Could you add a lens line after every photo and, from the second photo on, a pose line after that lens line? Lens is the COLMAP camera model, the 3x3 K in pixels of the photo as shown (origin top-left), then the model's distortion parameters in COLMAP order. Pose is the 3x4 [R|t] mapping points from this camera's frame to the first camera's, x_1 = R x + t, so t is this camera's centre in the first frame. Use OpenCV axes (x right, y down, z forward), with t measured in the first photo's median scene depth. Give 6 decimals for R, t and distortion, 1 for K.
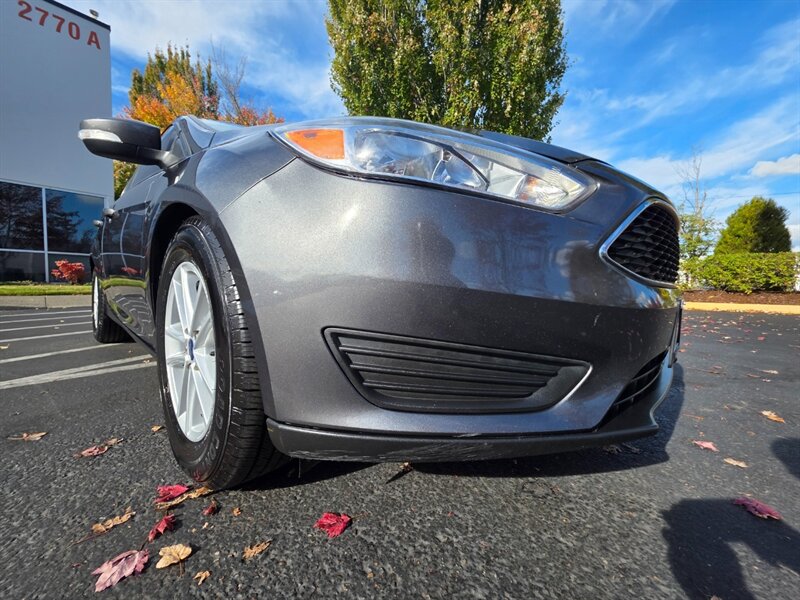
lens RADIAL K [[319.1, 0, 399.5], [0, 319.1, 298.1], [0, 0, 1]] dist [0.002620, -0.000222]
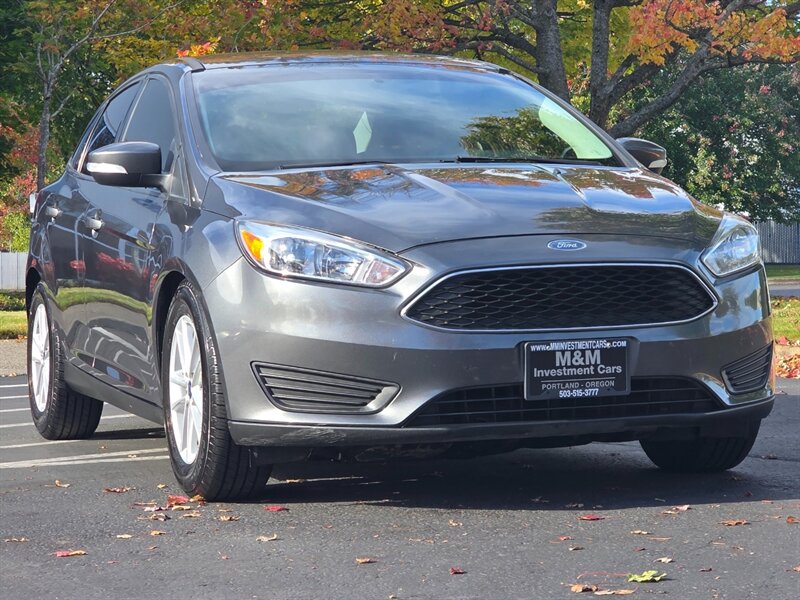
lens RADIAL K [[2285.4, 0, 399.8], [0, 2285.4, 300.0], [0, 0, 1]] dist [-0.413133, 1.407785]
pose [[0.877546, -0.021046, -0.479030, 4.061379], [0.011594, 0.999676, -0.022681, 0.030518], [0.479352, 0.014350, 0.877506, -6.007509]]
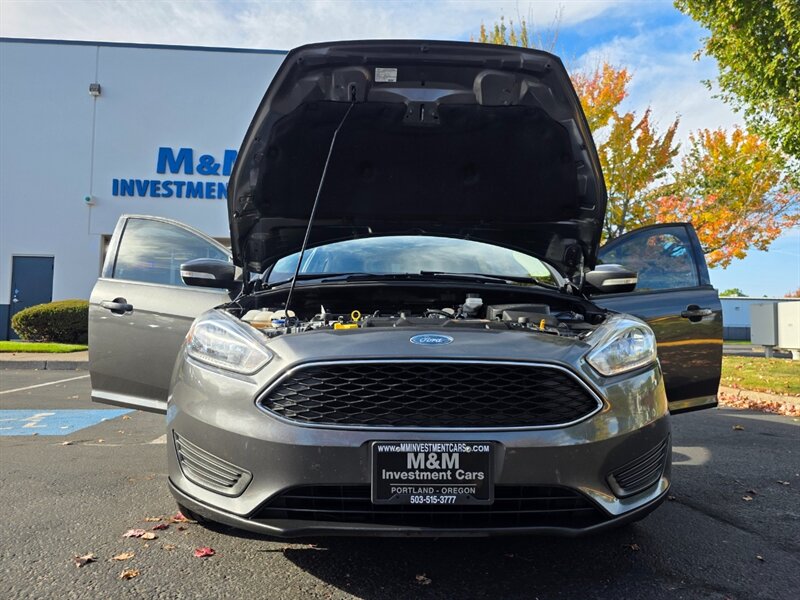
lens RADIAL K [[551.5, 0, 404.0], [0, 551.5, 300.2], [0, 0, 1]] dist [0.058781, -0.053083]
pose [[0.700867, -0.038450, -0.712255, 2.107443], [-0.037205, 0.995216, -0.090335, -0.286461], [0.712321, 0.089813, 0.696084, -0.302523]]
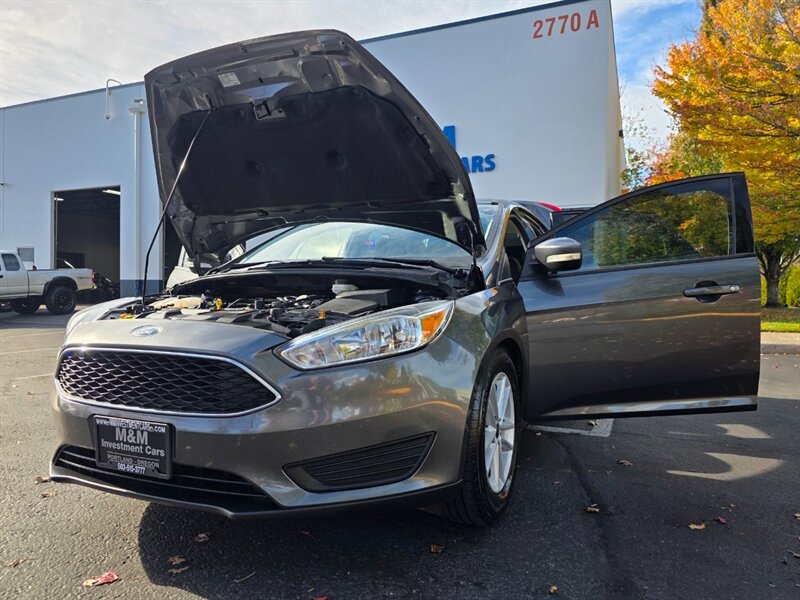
lens RADIAL K [[551.5, 0, 404.0], [0, 551.5, 300.2], [0, 0, 1]] dist [0.058781, -0.053083]
pose [[0.311139, 0.004630, -0.950353, 3.159494], [-0.046051, 0.998887, -0.010210, -0.464718], [0.949248, 0.046942, 0.311005, 1.321102]]
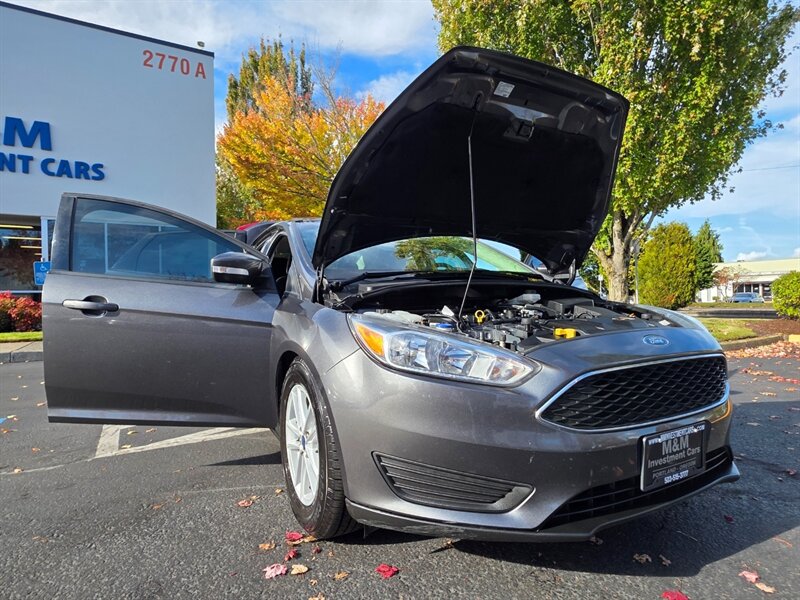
lens RADIAL K [[447.9, 0, 398.4], [0, 447.9, 300.6], [0, 0, 1]] dist [0.004273, 0.000612]
pose [[0.946638, -0.026059, -0.321242, 0.476164], [0.012921, 0.998993, -0.042963, -0.417586], [0.322038, 0.036520, 0.946022, -0.894311]]
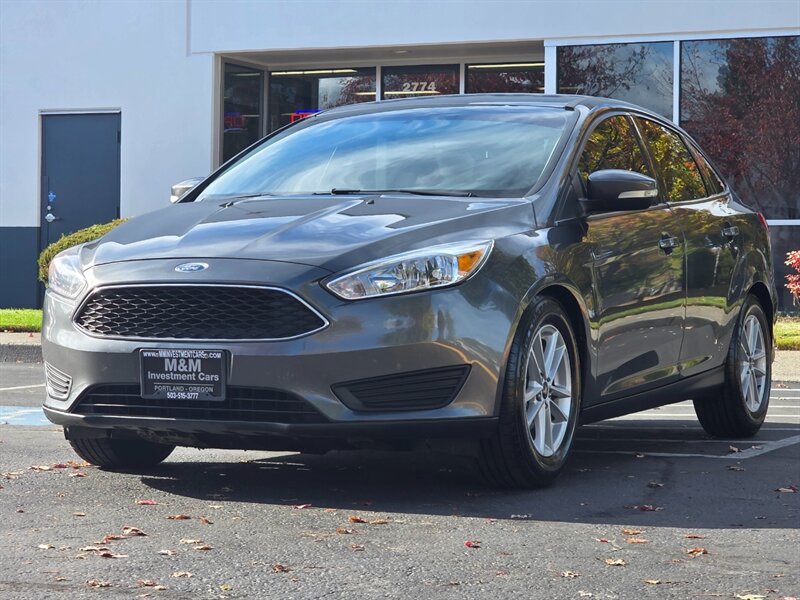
lens RADIAL K [[2056.3, 0, 401.1], [0, 2056.3, 299.3], [0, 0, 1]] dist [-0.845972, 17.618856]
pose [[0.305160, 0.000063, -0.952301, 8.714774], [-0.046642, 0.998801, -0.014880, -0.118927], [0.951158, 0.048958, 0.304797, -0.590445]]
